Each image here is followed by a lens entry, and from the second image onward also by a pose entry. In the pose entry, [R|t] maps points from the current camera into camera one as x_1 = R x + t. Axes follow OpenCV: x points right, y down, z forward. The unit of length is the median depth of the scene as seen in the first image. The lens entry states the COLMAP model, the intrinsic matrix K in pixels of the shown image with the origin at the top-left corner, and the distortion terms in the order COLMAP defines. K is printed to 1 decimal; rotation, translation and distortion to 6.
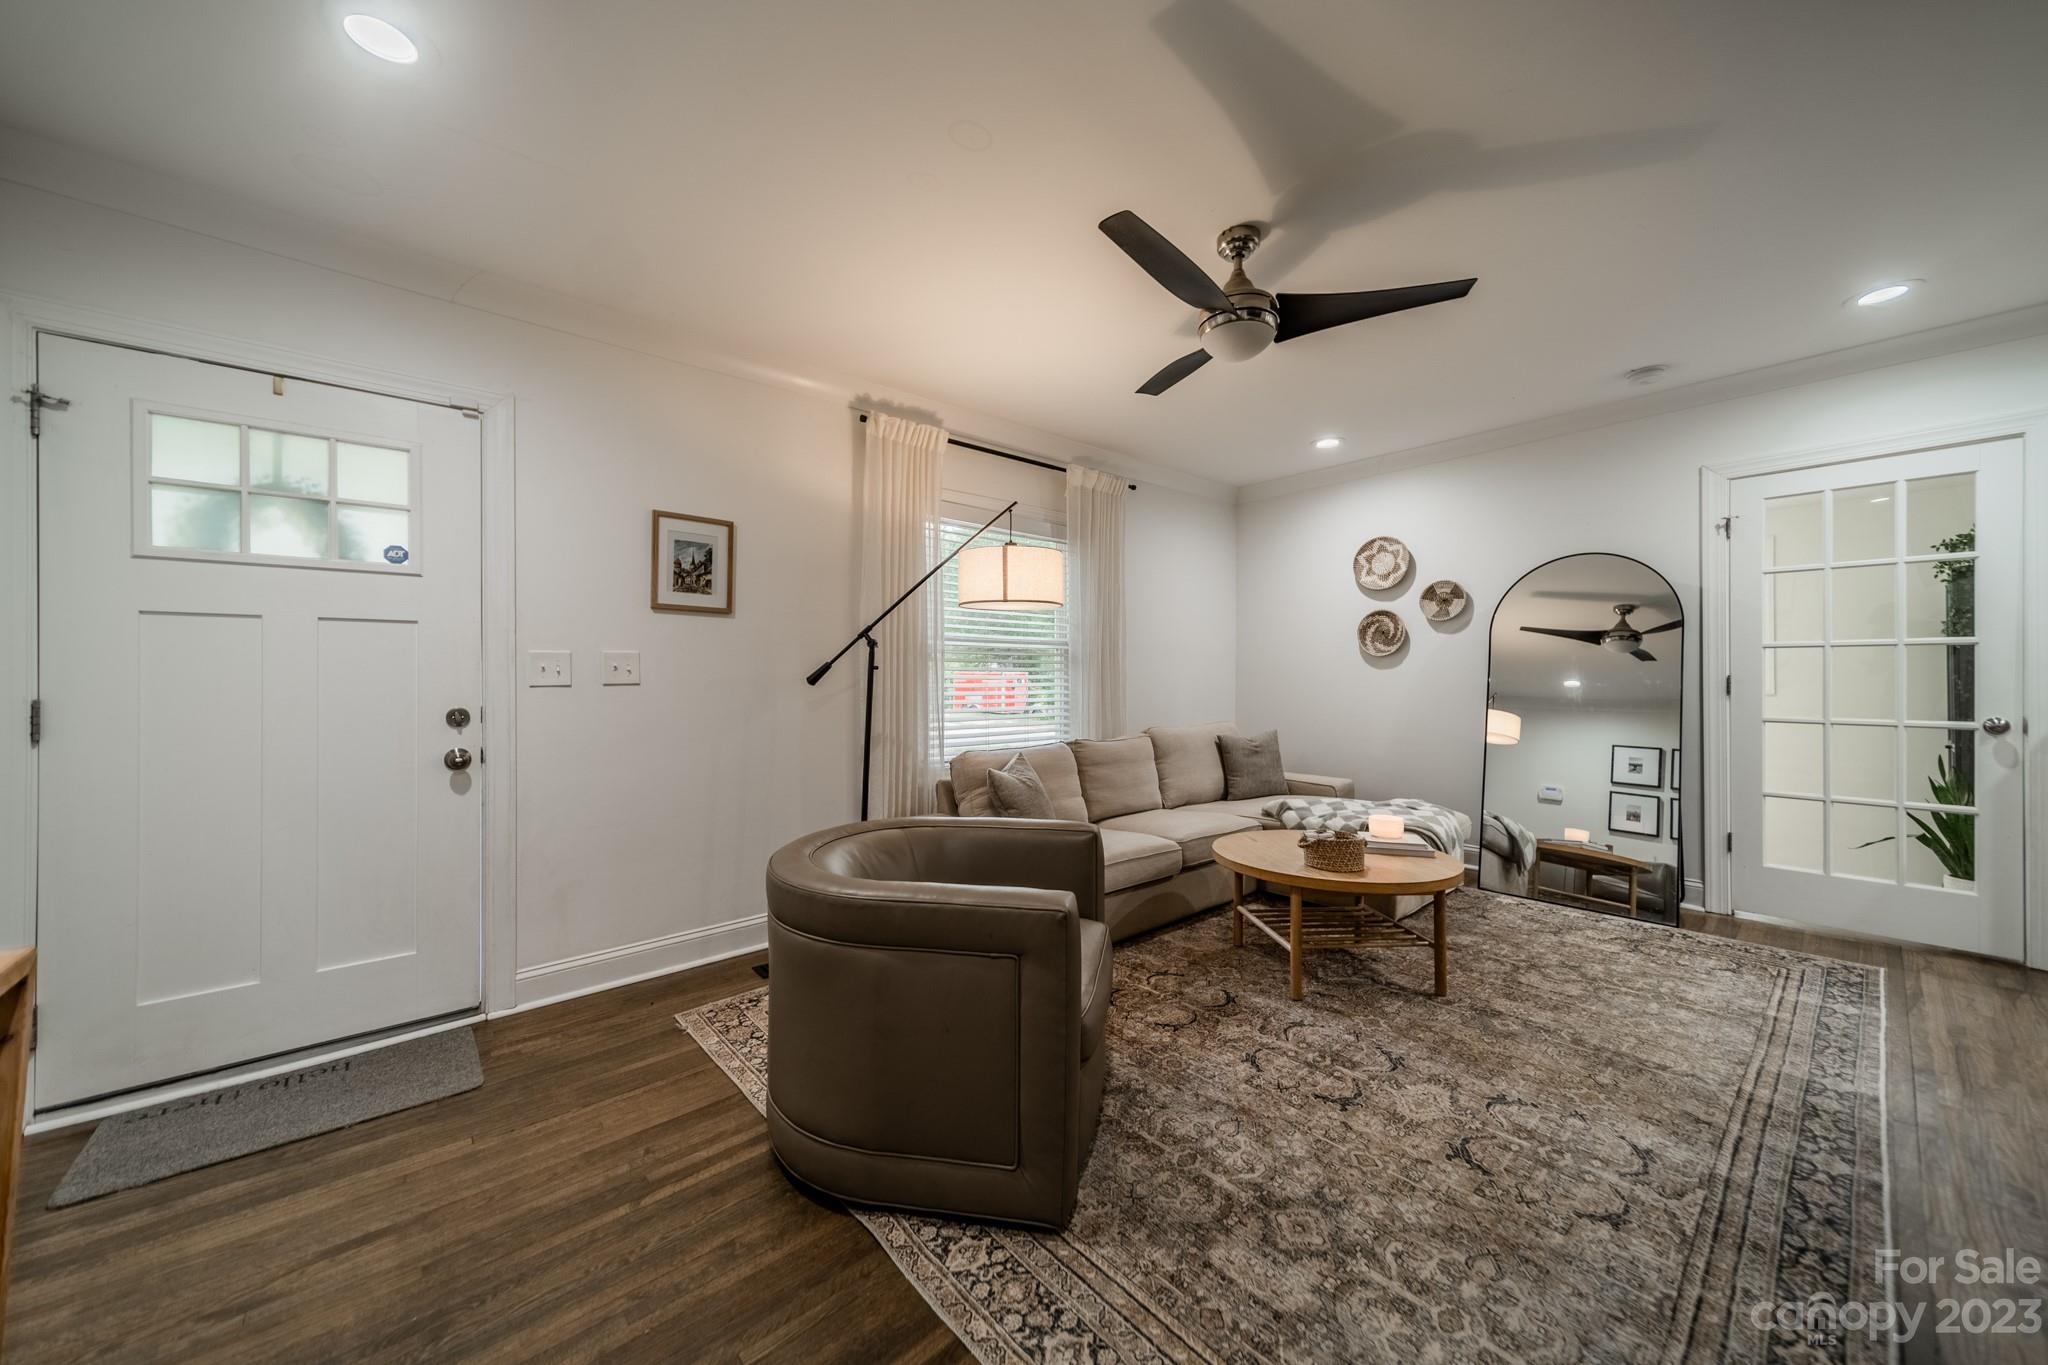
lens RADIAL K [[733.6, 0, 1025.2], [0, 733.6, 676.4], [0, 0, 1]] dist [0.008589, 0.000794]
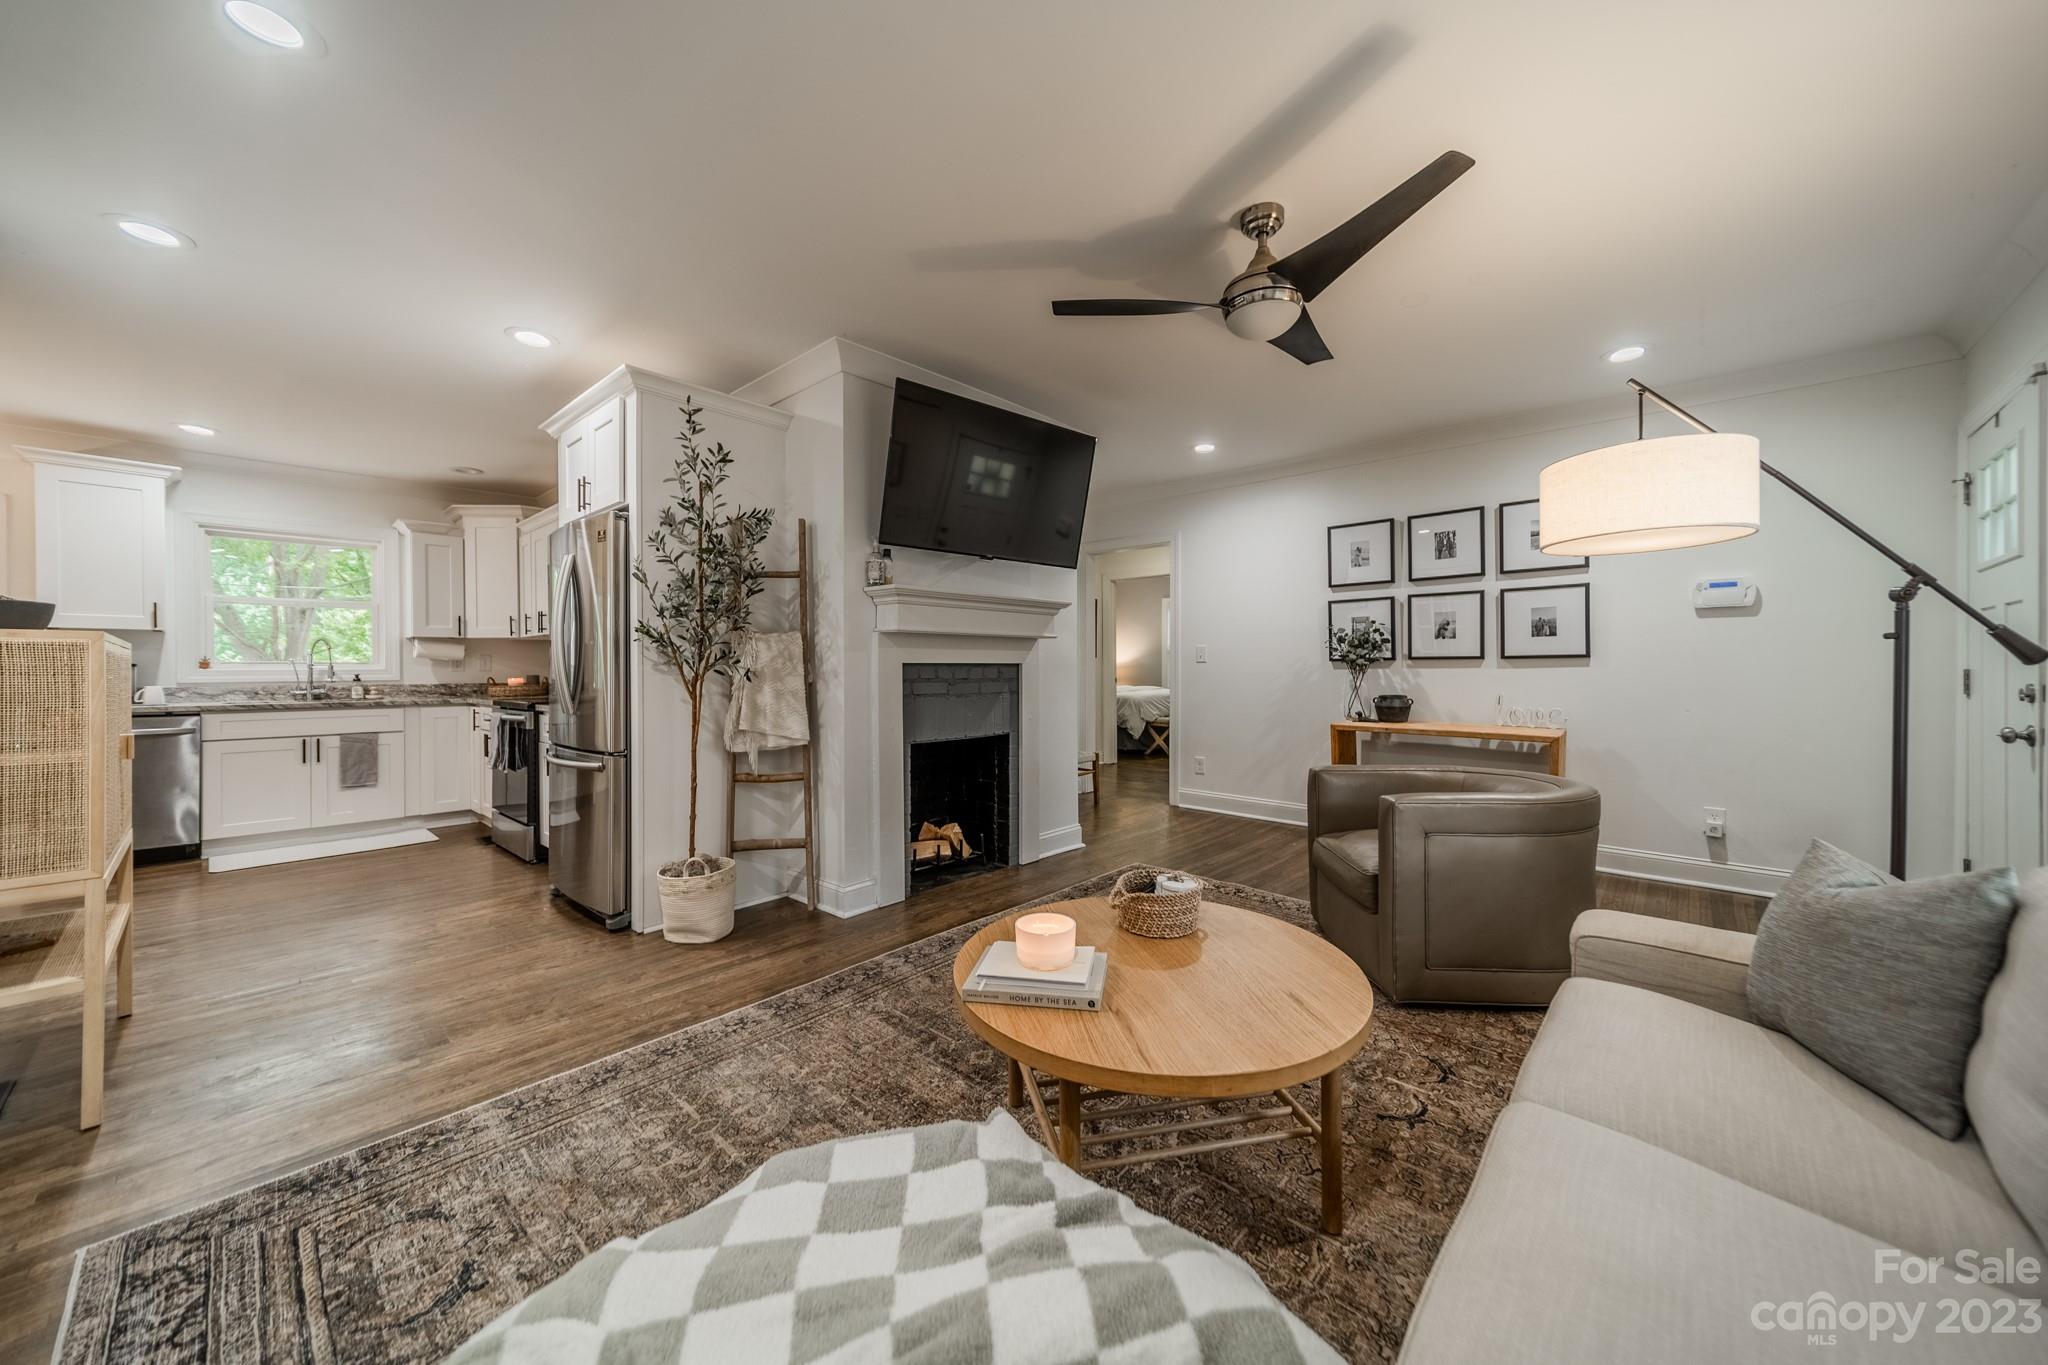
lens RADIAL K [[715.3, 0, 1030.2], [0, 715.3, 672.7], [0, 0, 1]] dist [0.005848, 0.000155]
pose [[-0.993403, 0.009490, -0.114284, 0.752306], [0.008636, 0.999931, 0.007972, 0.009773], [0.114352, 0.006933, -0.993416, 2.031568]]
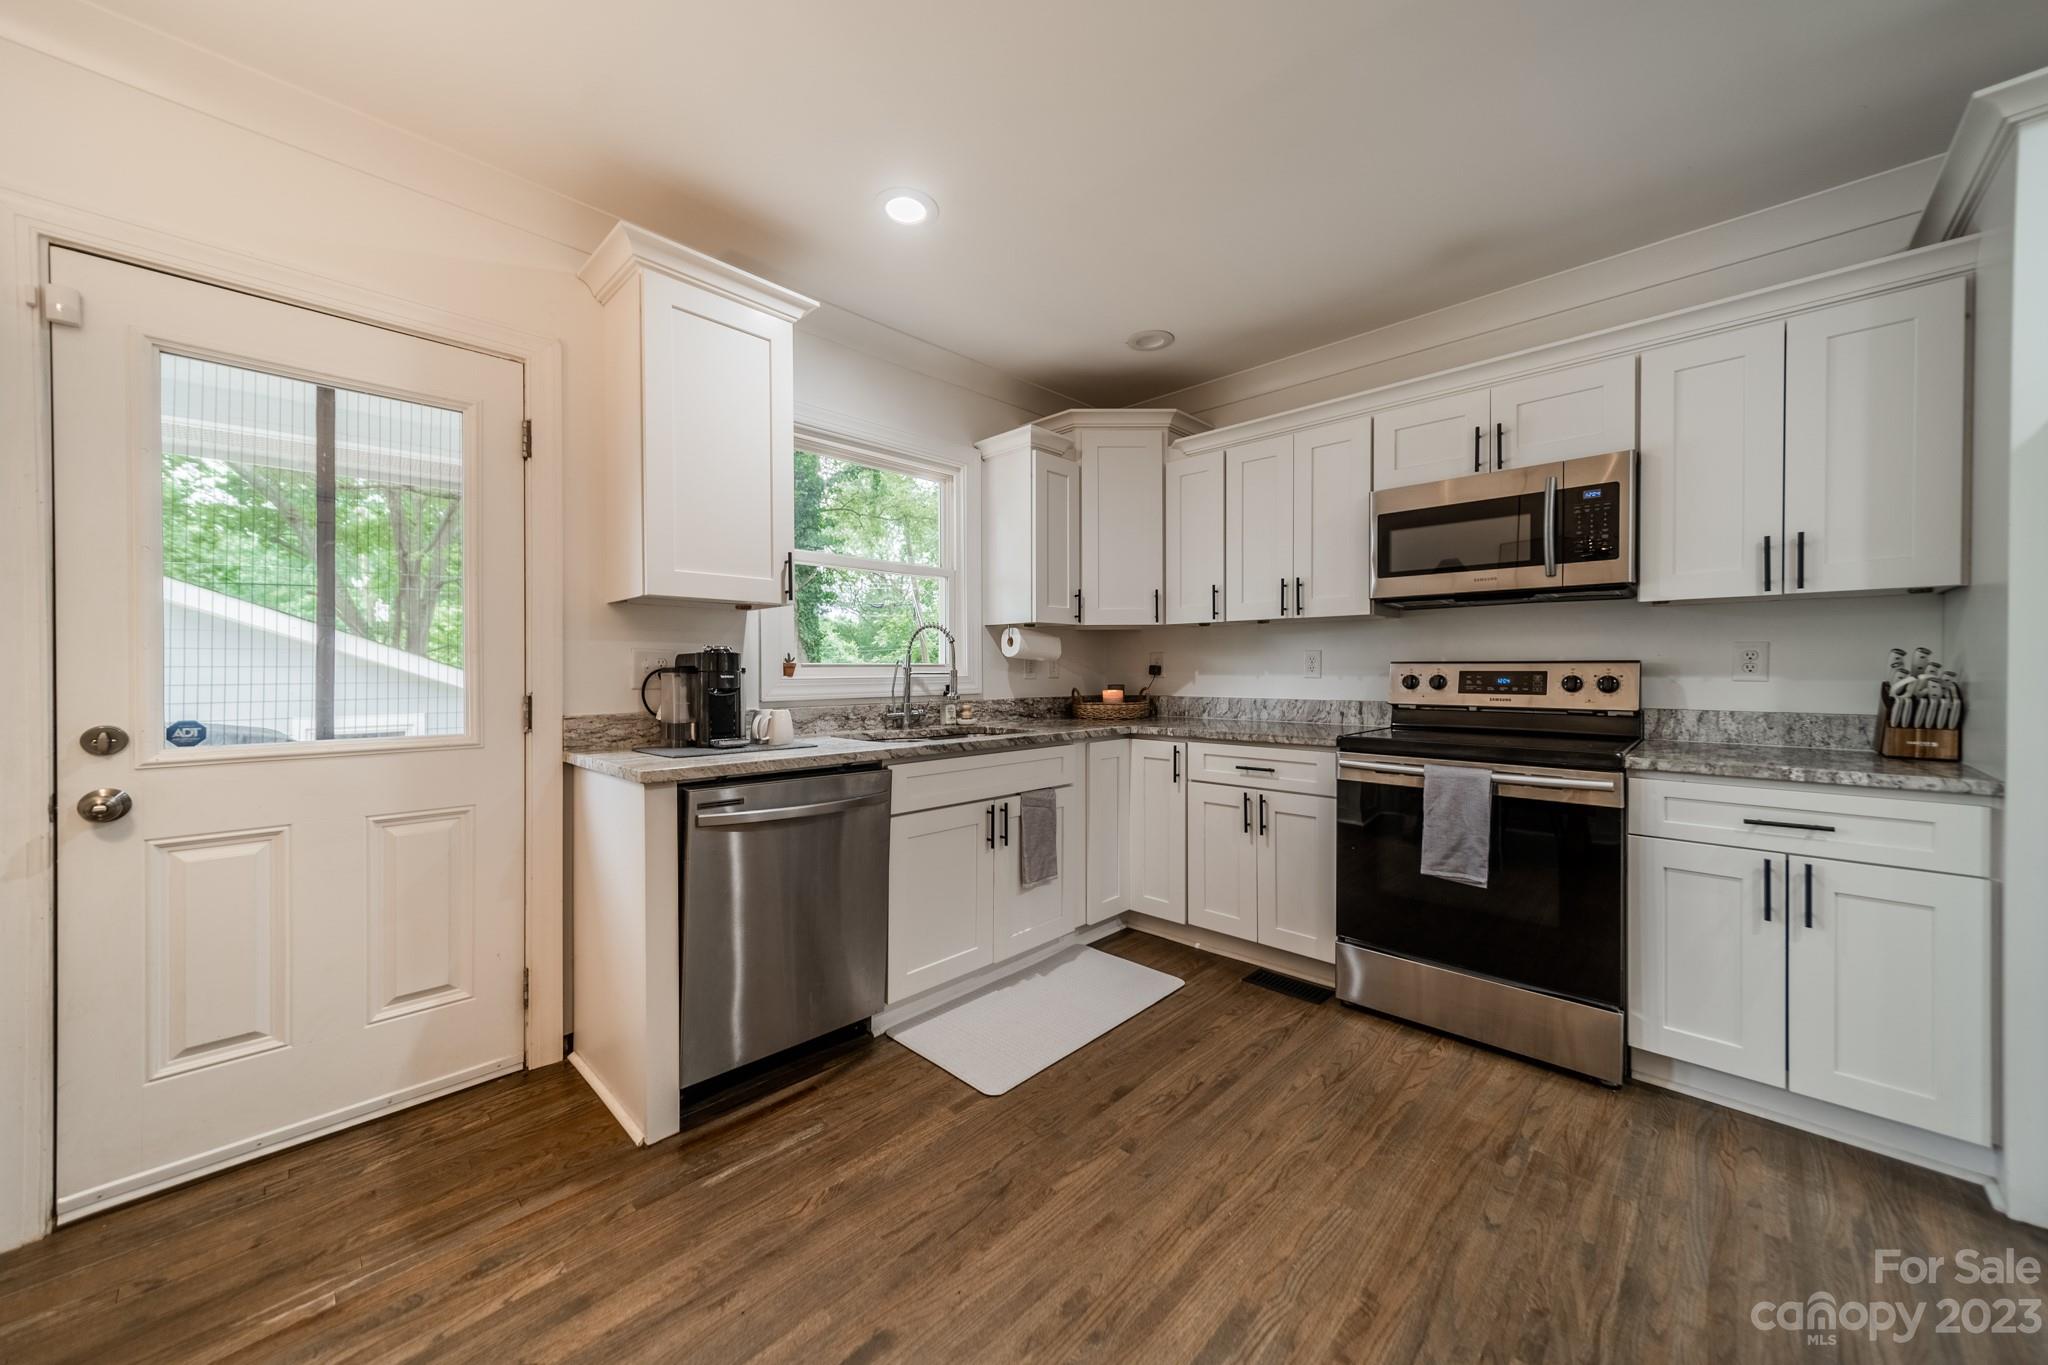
lens RADIAL K [[725.4, 0, 1048.3], [0, 725.4, 673.9], [0, 0, 1]] dist [0.008357, 0.000084]
pose [[-0.995368, 0.003851, -0.096064, 2.621871], [0.003212, 0.999972, 0.006811, -0.014976], [0.096087, 0.006471, -0.995352, 0.879024]]
